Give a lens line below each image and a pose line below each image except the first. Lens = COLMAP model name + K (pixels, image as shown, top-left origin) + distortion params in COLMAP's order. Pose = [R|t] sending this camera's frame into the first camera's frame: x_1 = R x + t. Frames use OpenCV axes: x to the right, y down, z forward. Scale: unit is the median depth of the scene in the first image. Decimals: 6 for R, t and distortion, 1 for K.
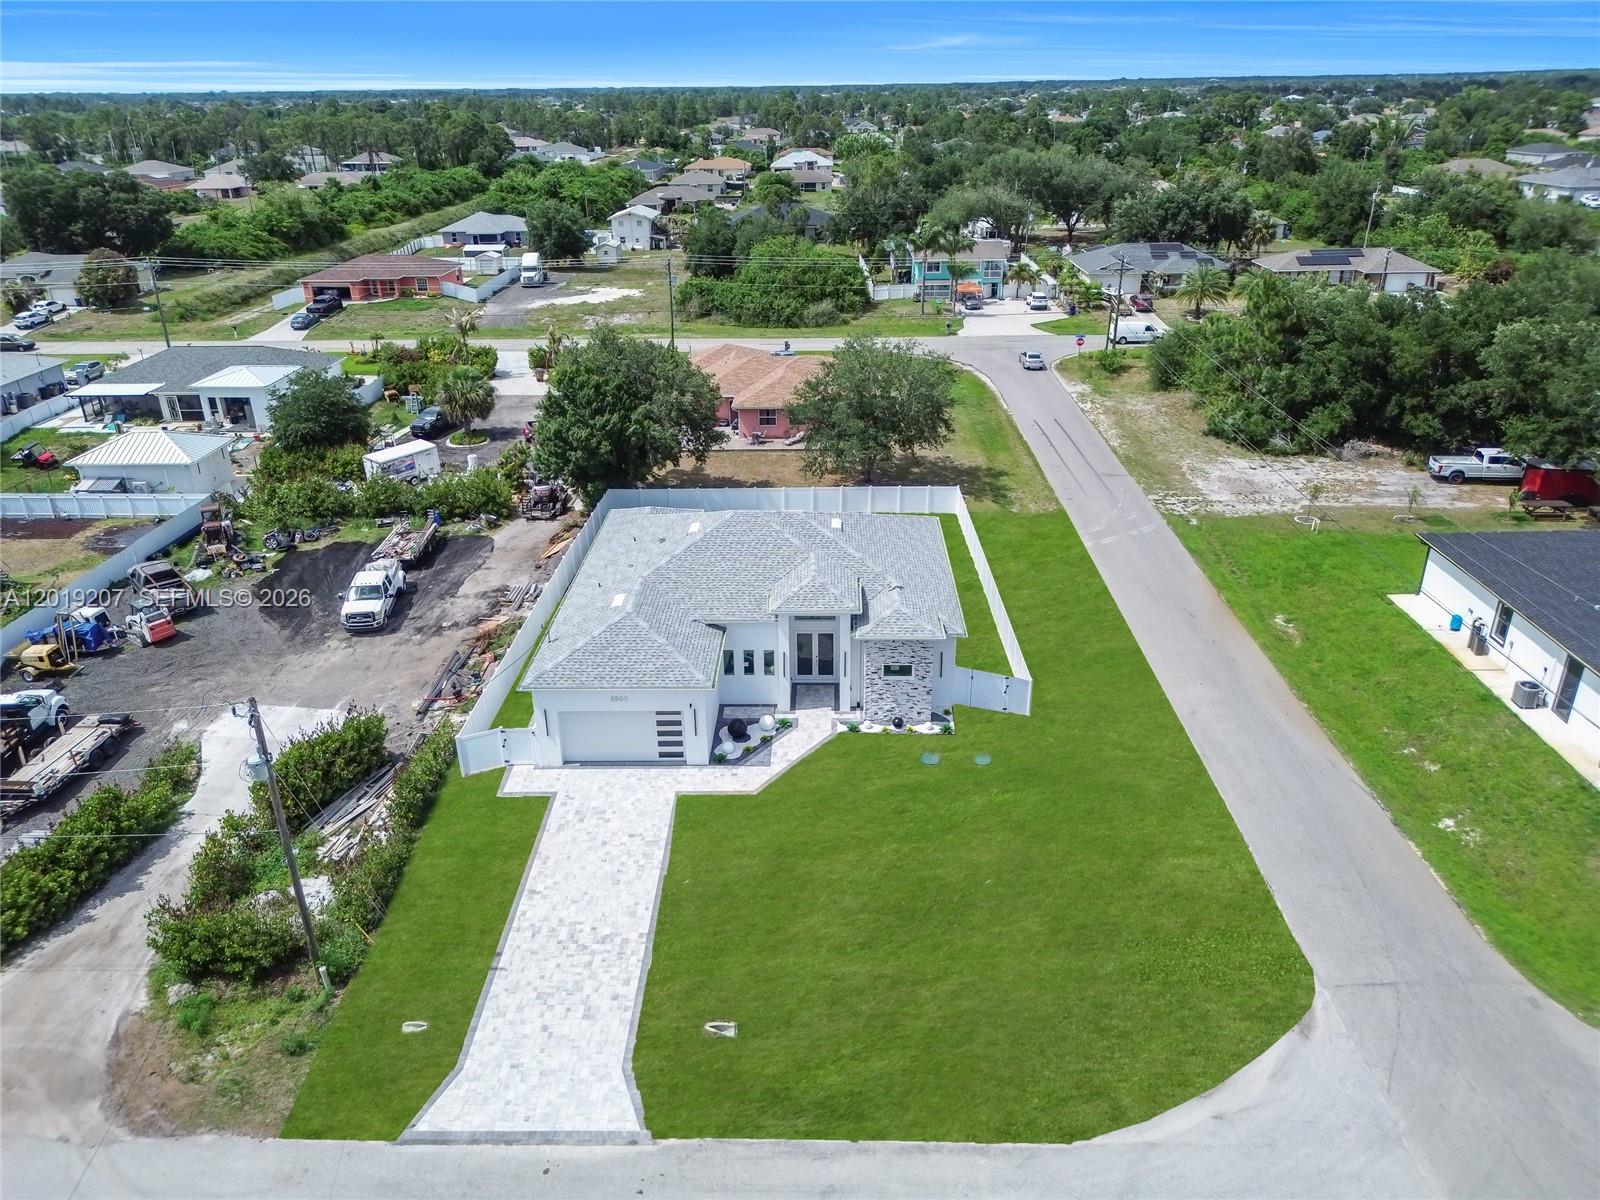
lens RADIAL K [[1127.8, 0, 798.0], [0, 1127.8, 590.3], [0, 0, 1]] dist [0.055860, -0.071706]
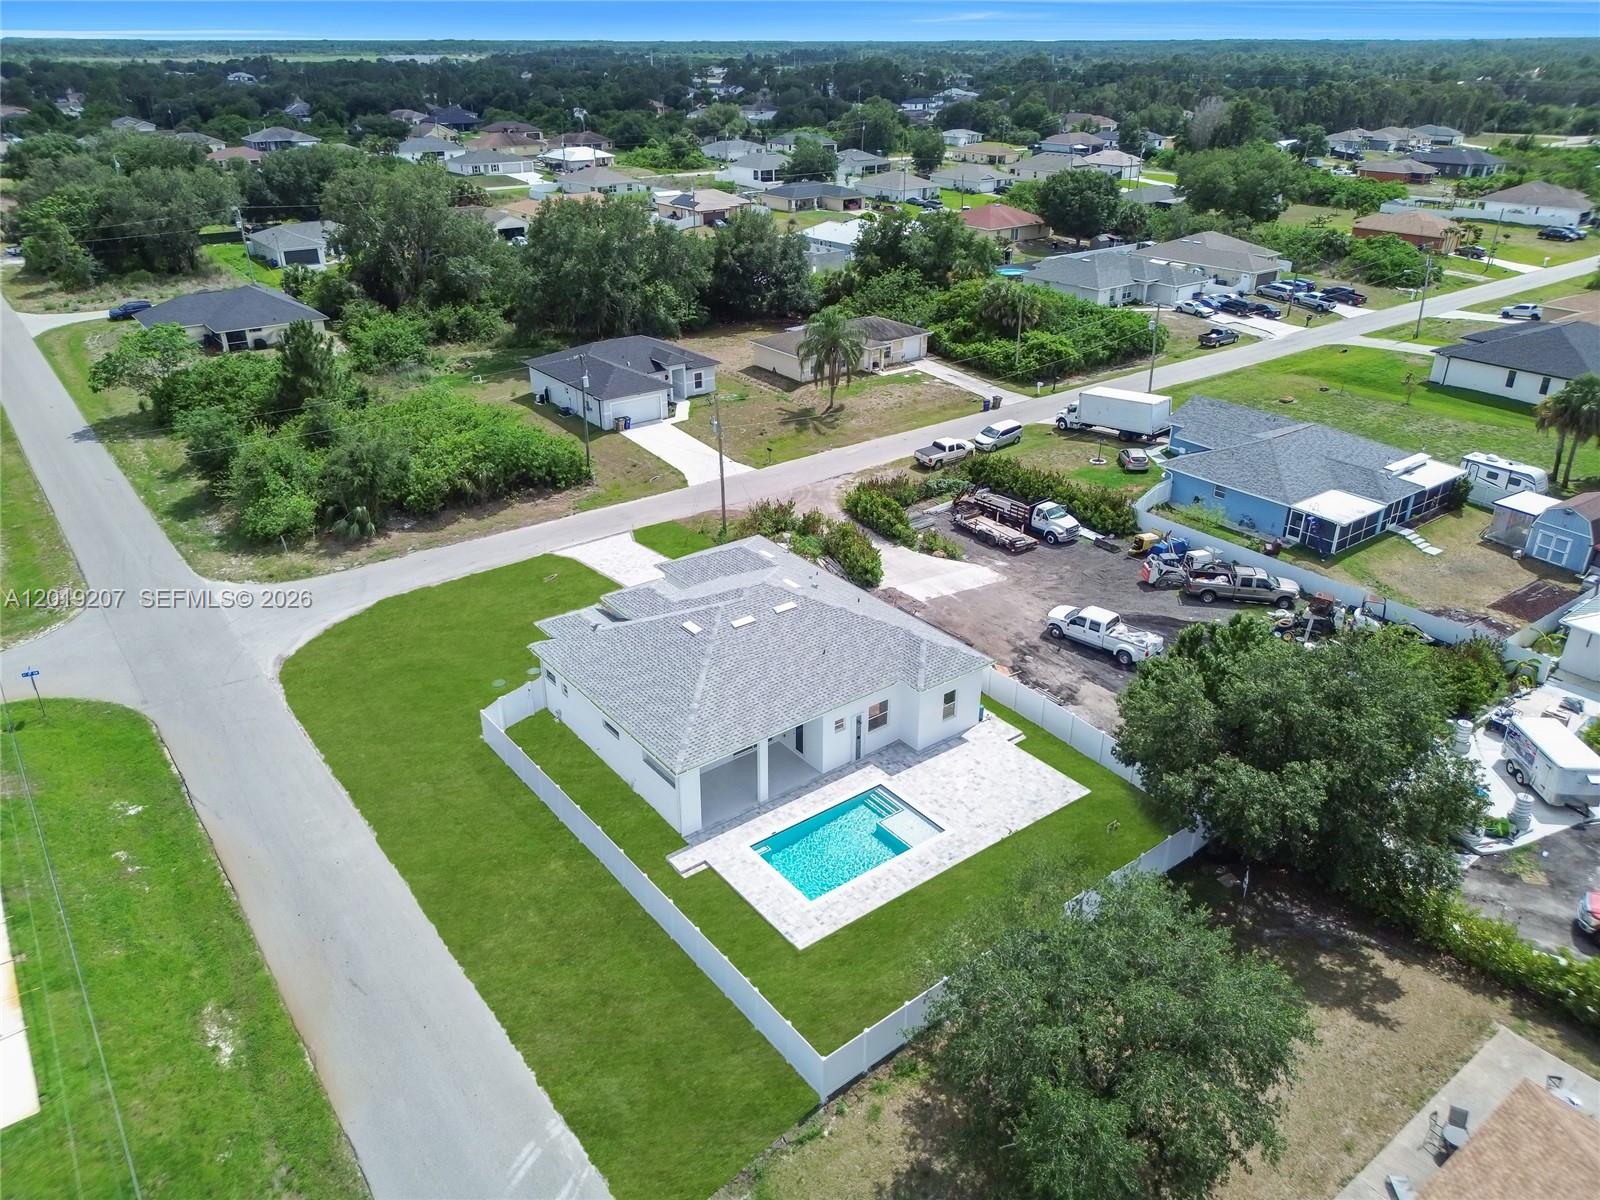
lens RADIAL K [[1127.8, 0, 798.0], [0, 1127.8, 590.3], [0, 0, 1]] dist [0.055860, -0.071706]
pose [[-0.778277, 0.284433, -0.559806, 0.418866], [-0.245680, 0.682516, 0.688341, -0.649585], [0.577863, 0.673253, -0.461307, 1.206545]]
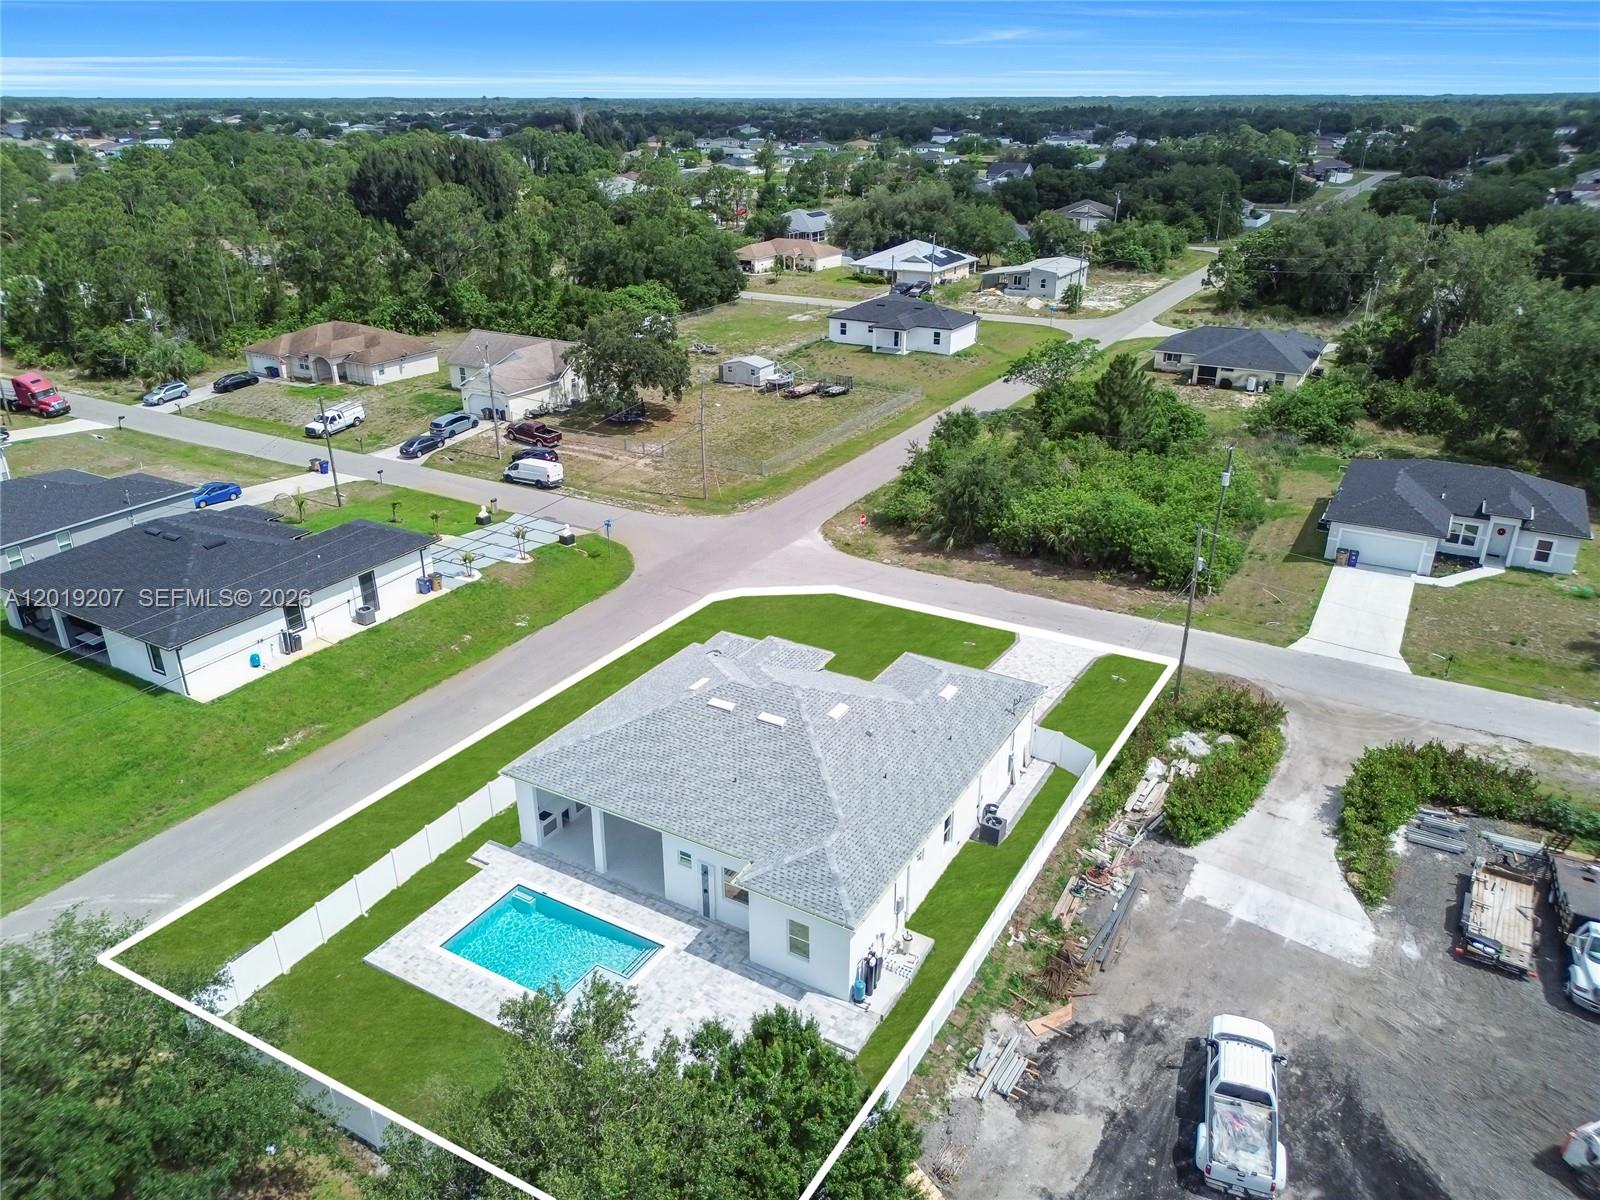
lens RADIAL K [[1127.8, 0, 798.0], [0, 1127.8, 590.3], [0, 0, 1]] dist [0.055860, -0.071706]
pose [[-0.875235, -0.175918, 0.450574, -0.363072], [0.210240, 0.700567, 0.681912, -0.595102], [-0.435619, 0.691562, -0.576175, 1.165748]]
